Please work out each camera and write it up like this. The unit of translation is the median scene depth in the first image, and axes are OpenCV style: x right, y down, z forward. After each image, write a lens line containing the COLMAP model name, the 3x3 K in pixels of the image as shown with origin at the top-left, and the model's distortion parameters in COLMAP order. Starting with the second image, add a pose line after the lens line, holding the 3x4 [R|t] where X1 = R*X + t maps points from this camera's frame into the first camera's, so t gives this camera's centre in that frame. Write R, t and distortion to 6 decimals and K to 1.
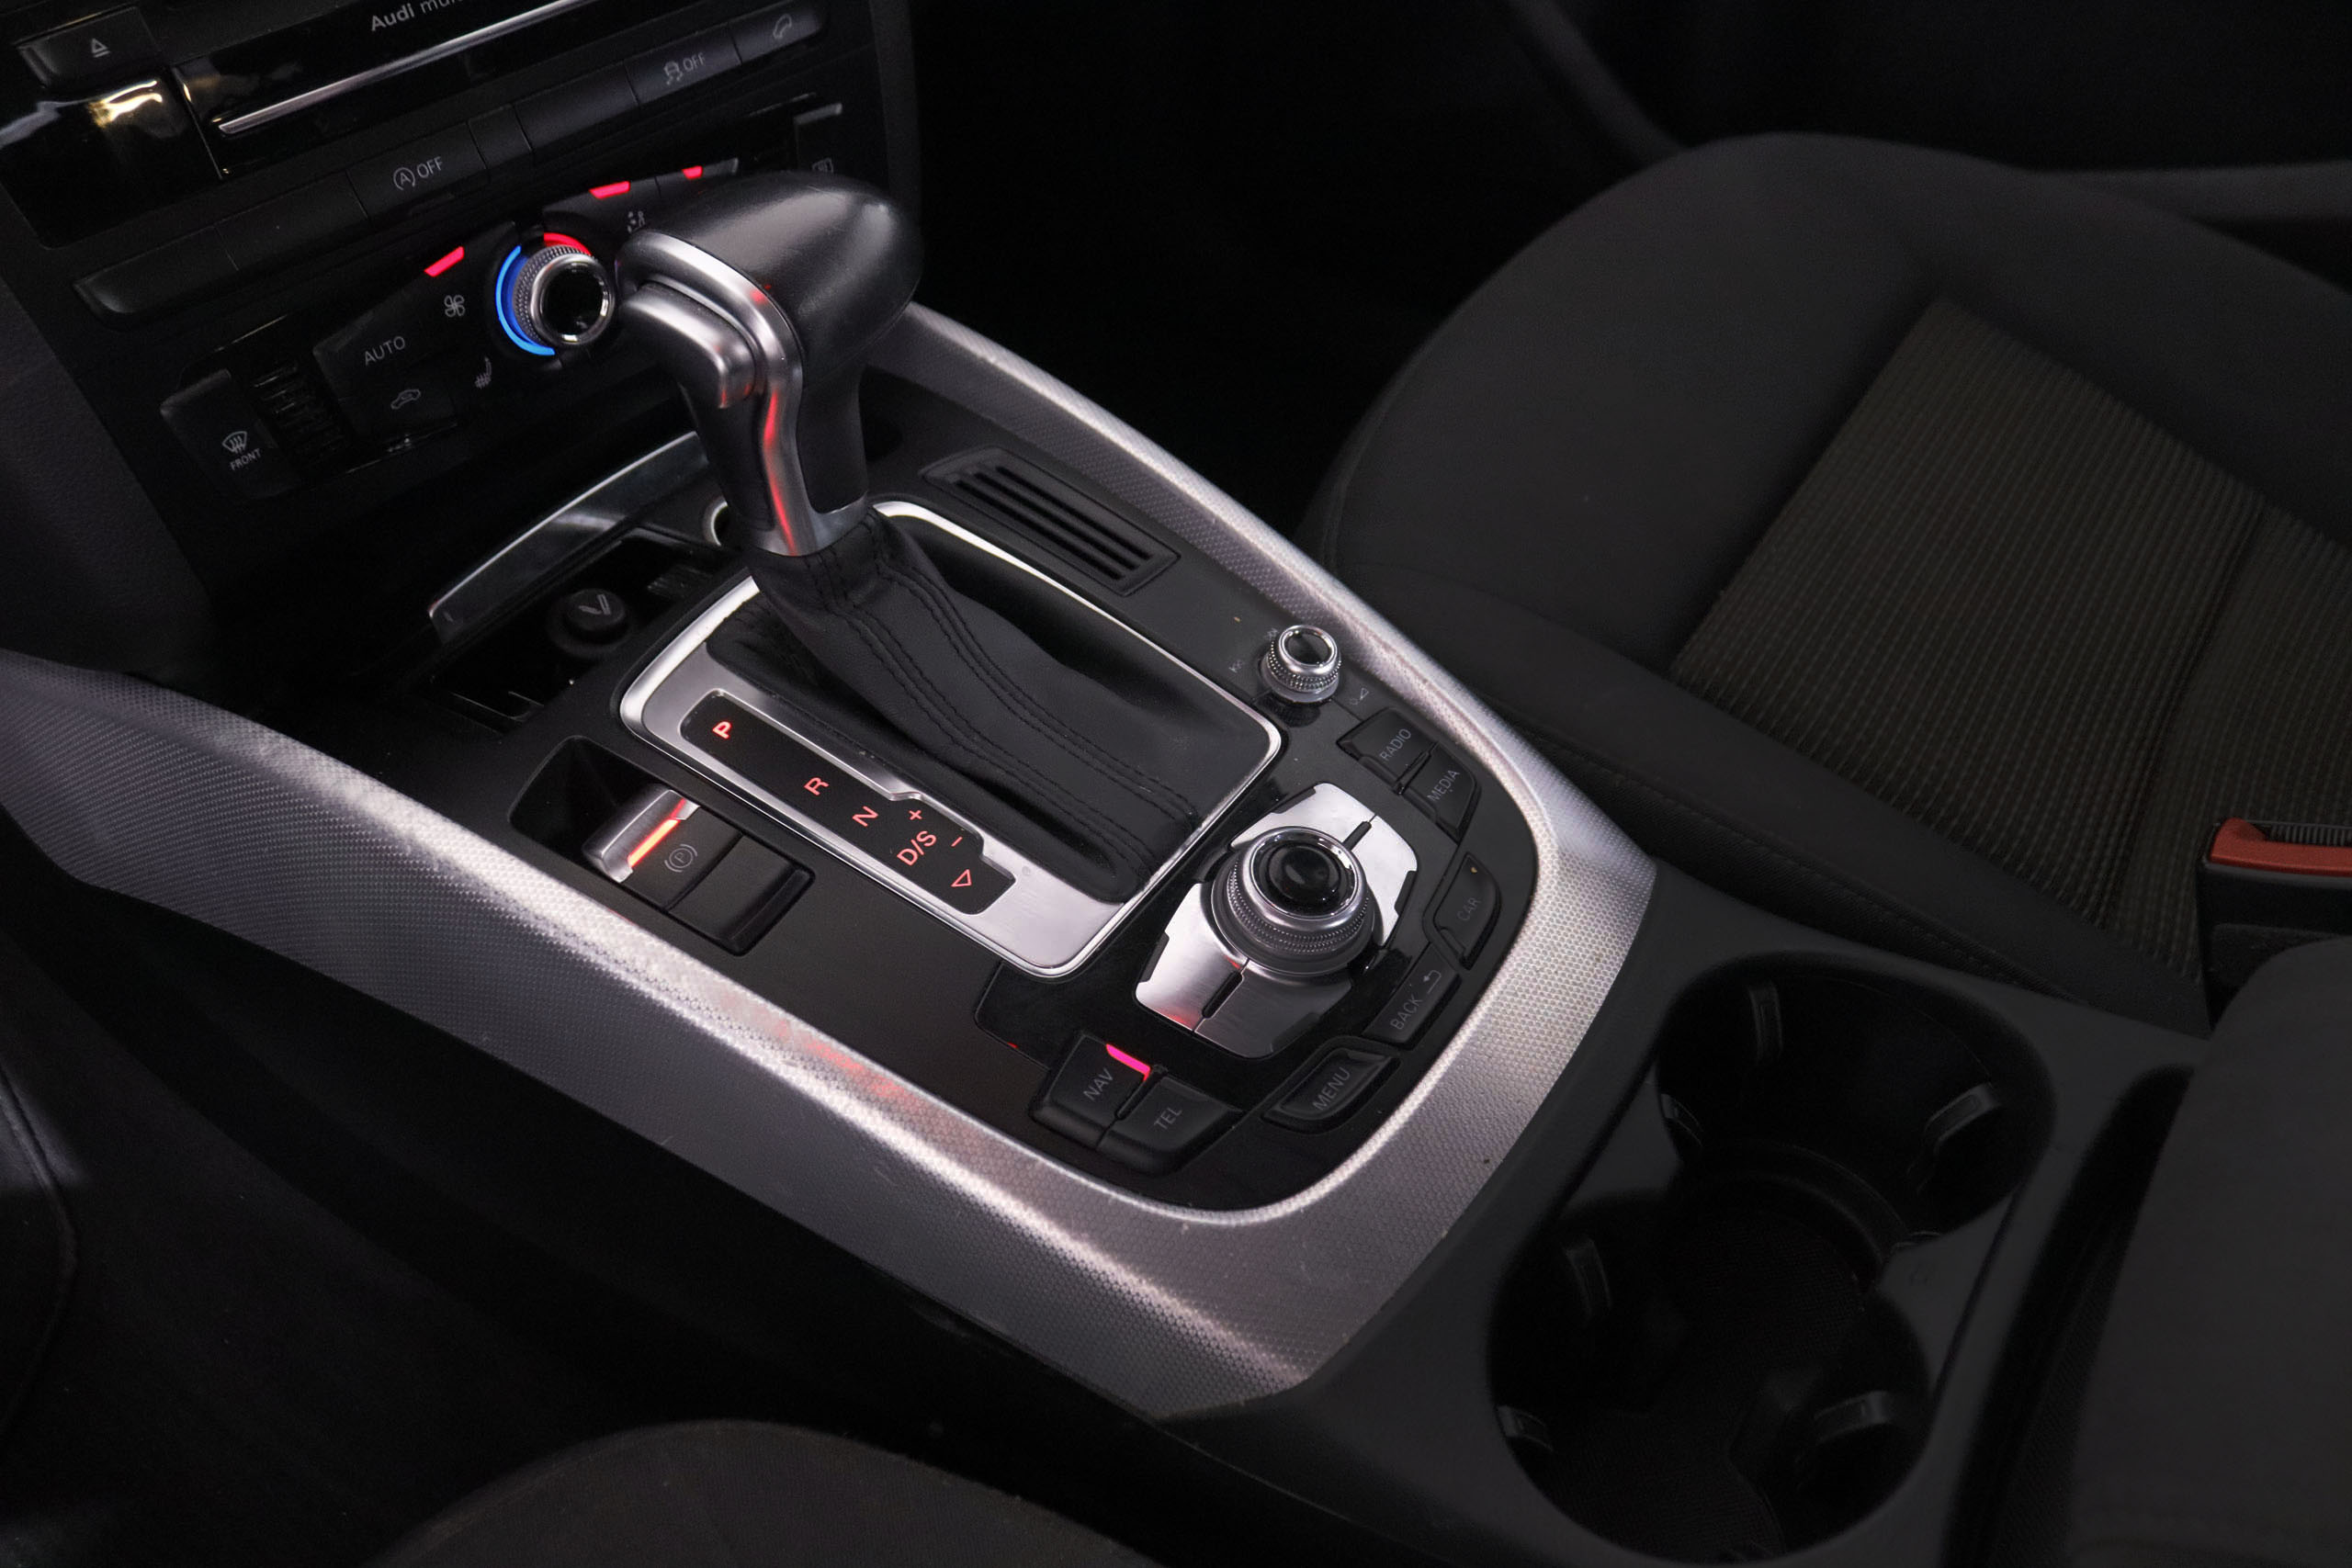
lens RADIAL K [[1906.2, 0, 1193.2], [0, 1906.2, 793.8], [0, 0, 1]] dist [-0.158314, 0.097565]
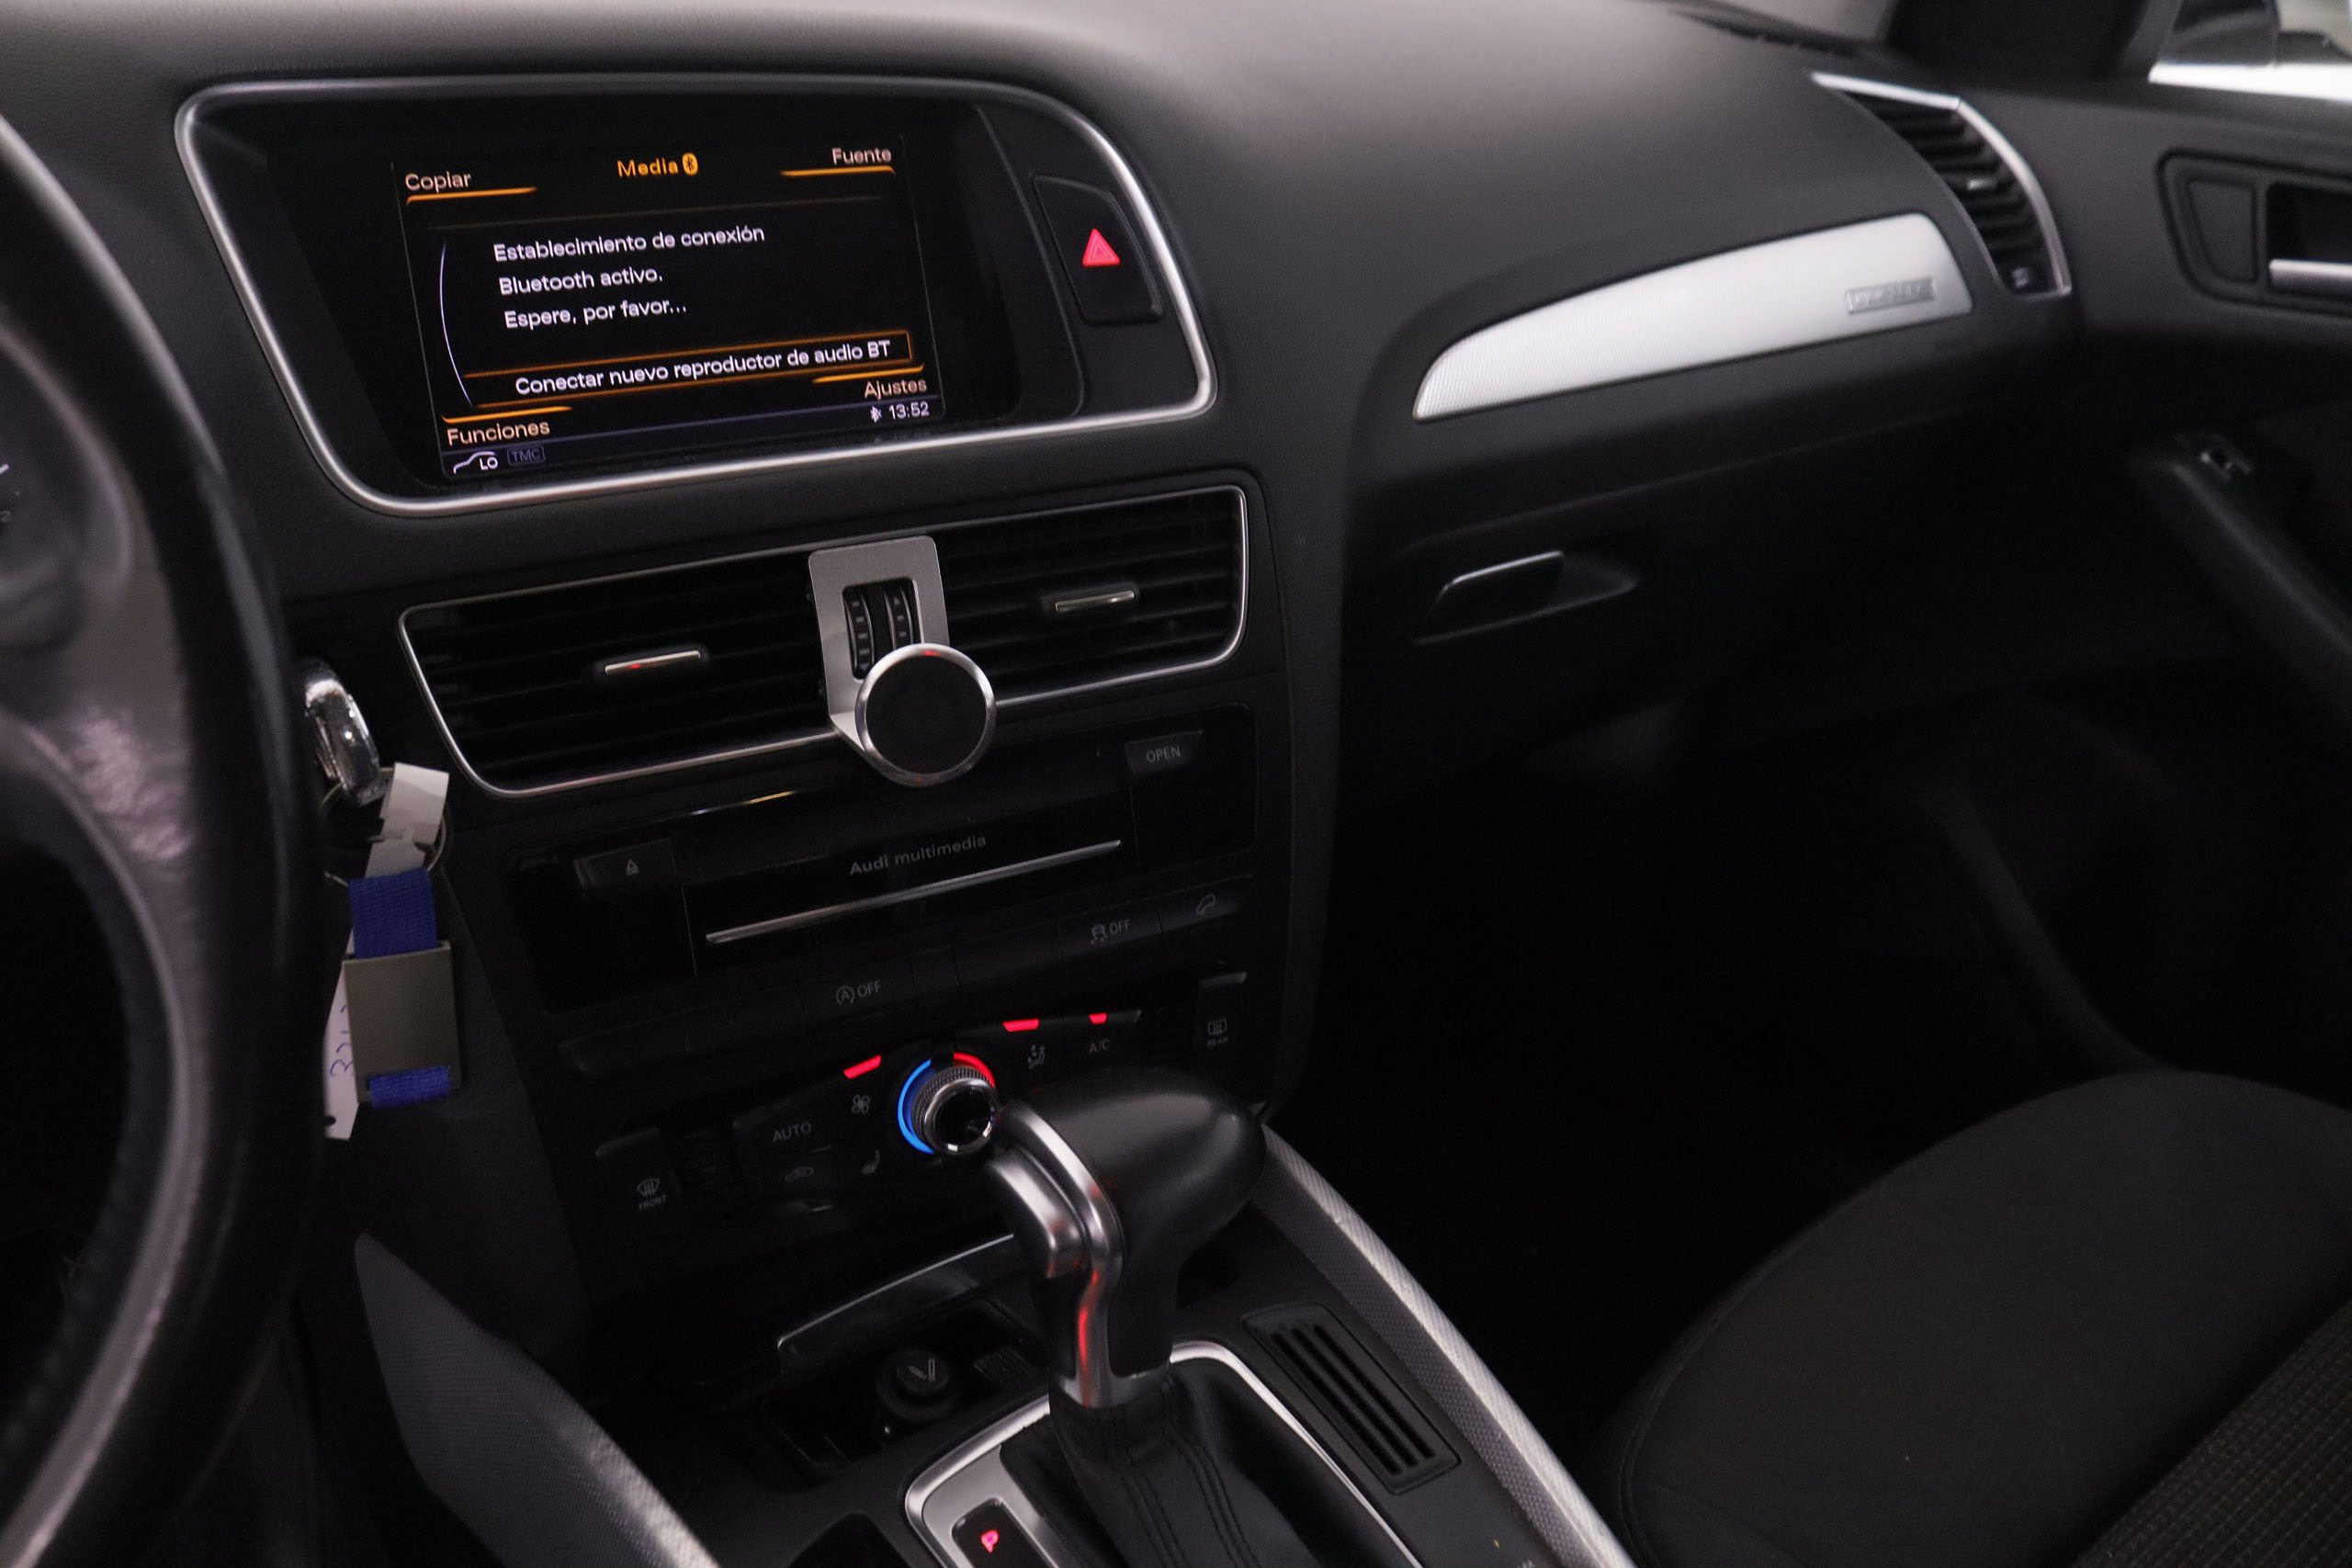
lens RADIAL K [[1906.2, 0, 1183.8], [0, 1906.2, 777.9], [0, 0, 1]] dist [-0.158314, 0.097565]
pose [[0.947822, 0.165826, -0.272278, 0.074207], [-0.244826, 0.925647, -0.288511, -0.160445], [0.204191, 0.340117, 0.917947, -0.102334]]
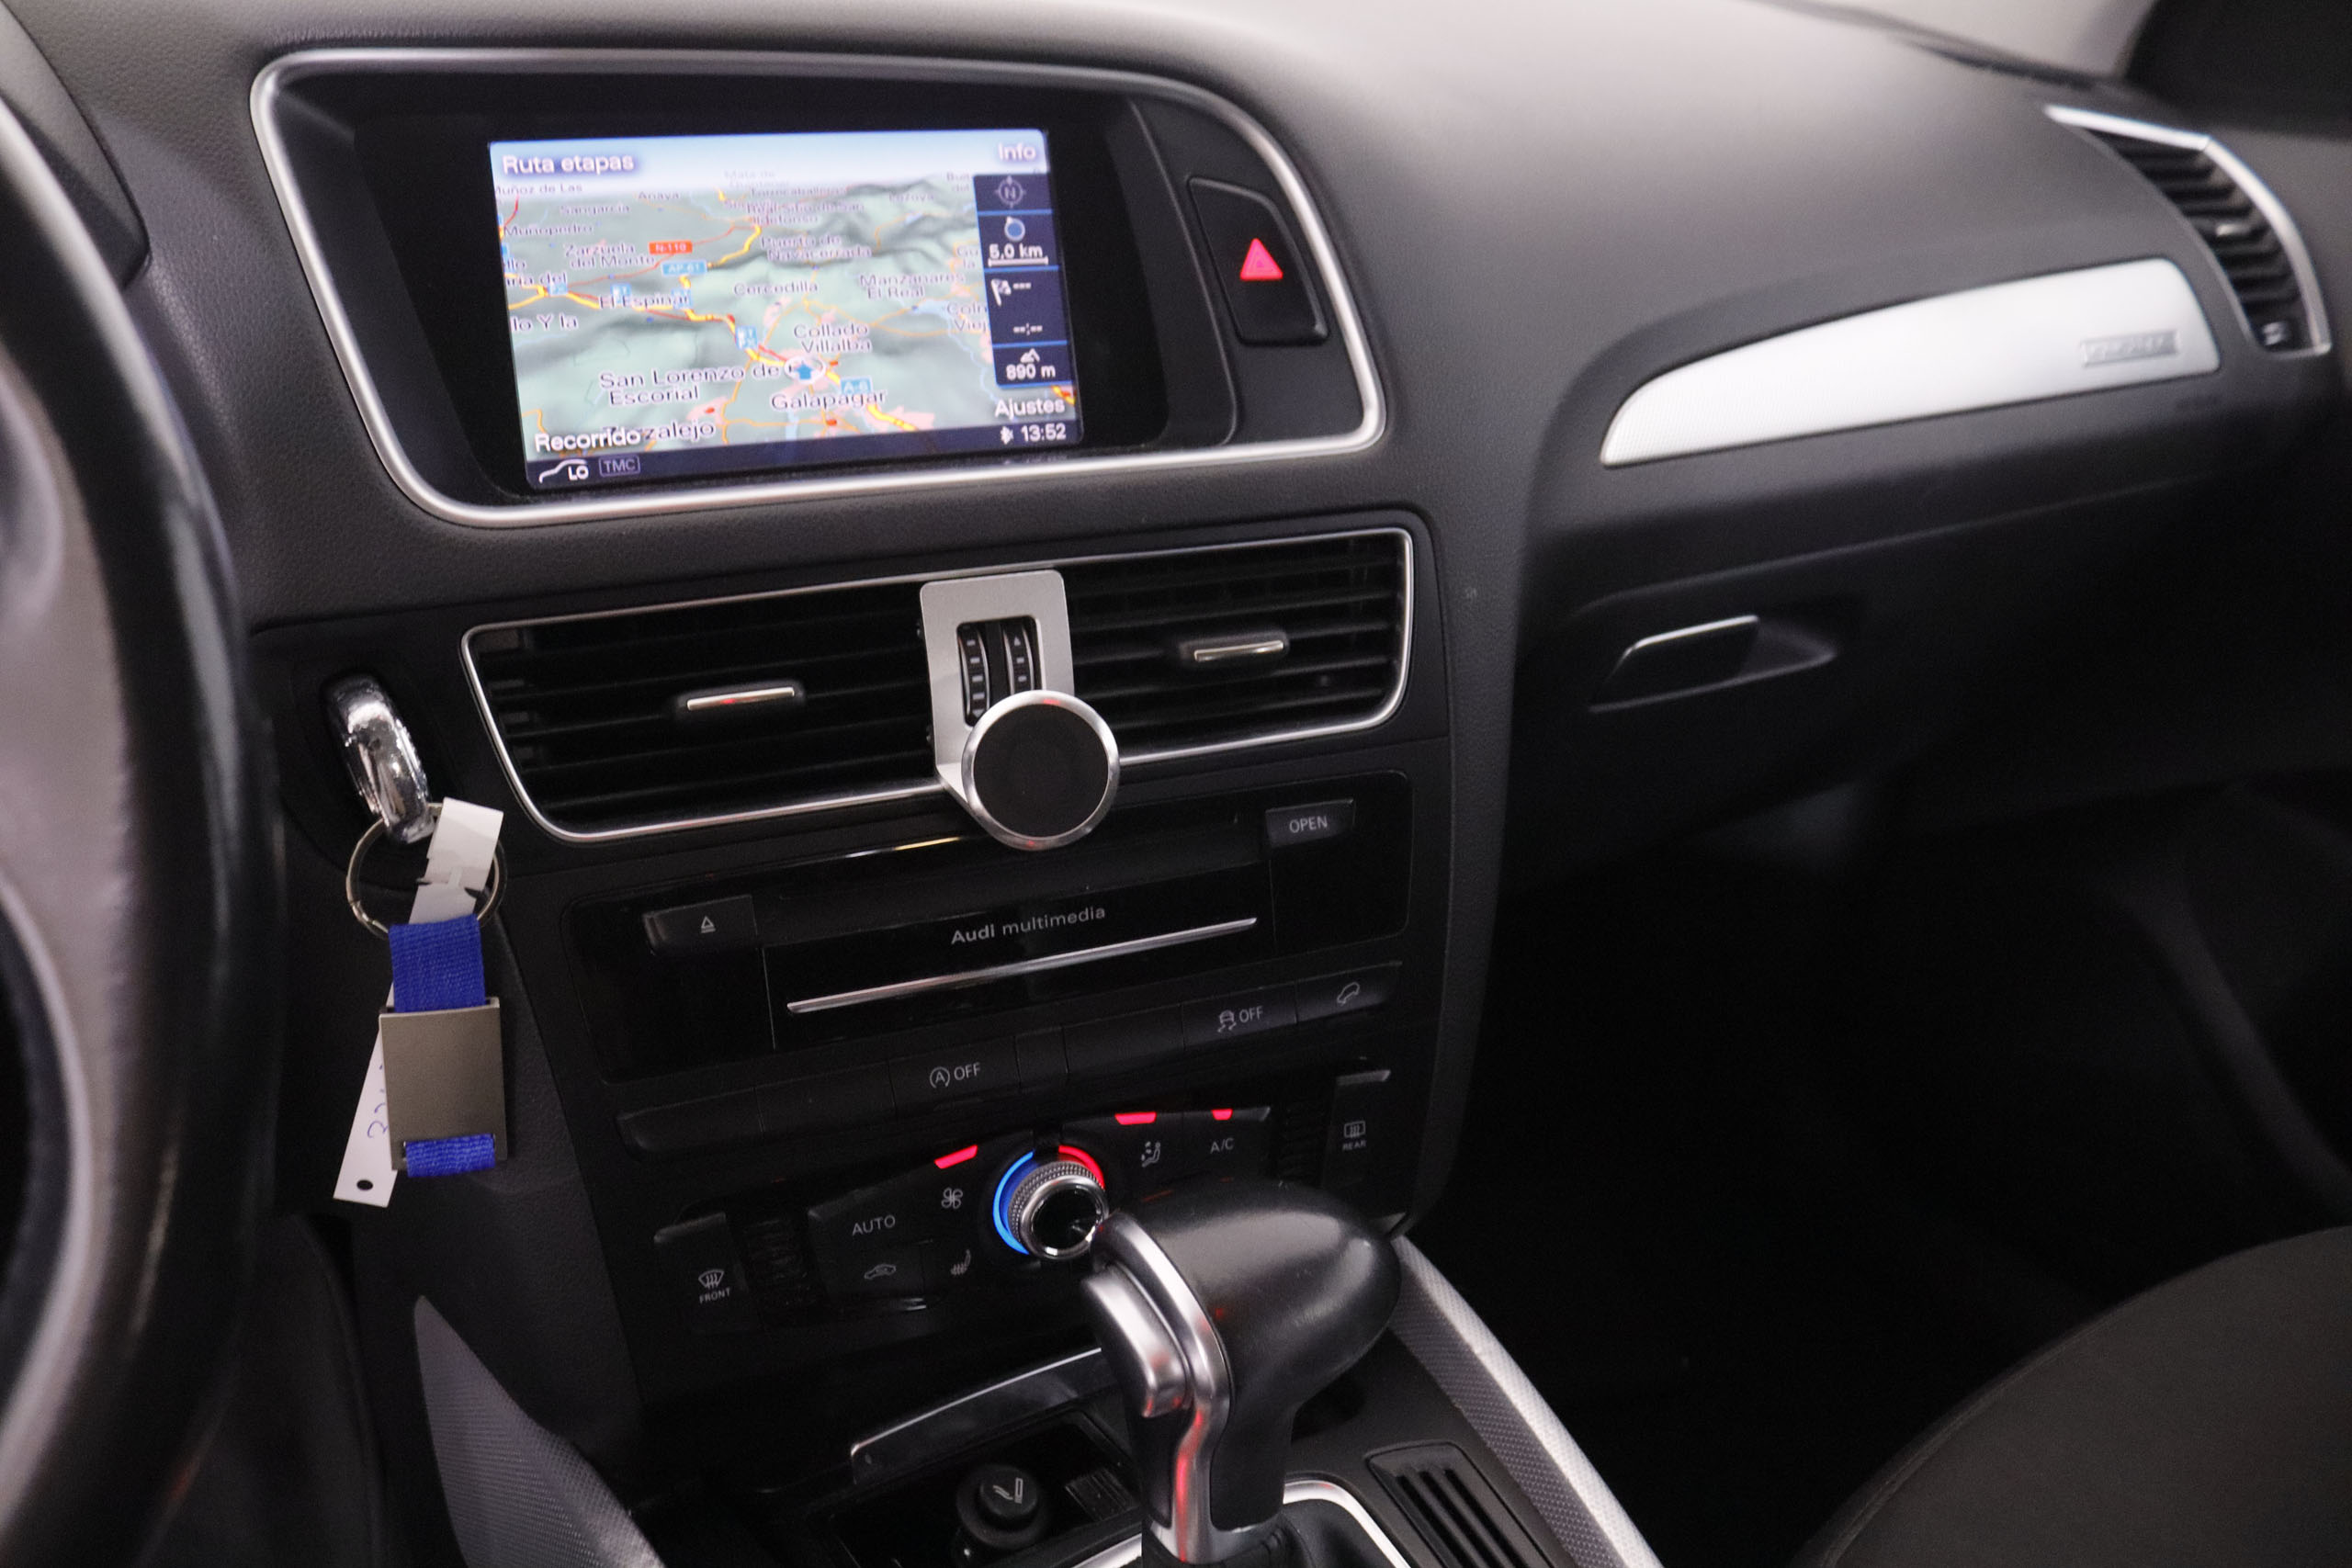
lens RADIAL K [[1906.2, 0, 1176.9], [0, 1906.2, 785.9], [0, 0, 1]] dist [-0.158314, 0.097565]
pose [[0.912380, 0.200604, -0.356820, 0.043731], [-0.310695, 0.906910, -0.284575, -0.209184], [0.266517, 0.370503, 0.889773, 0.010302]]
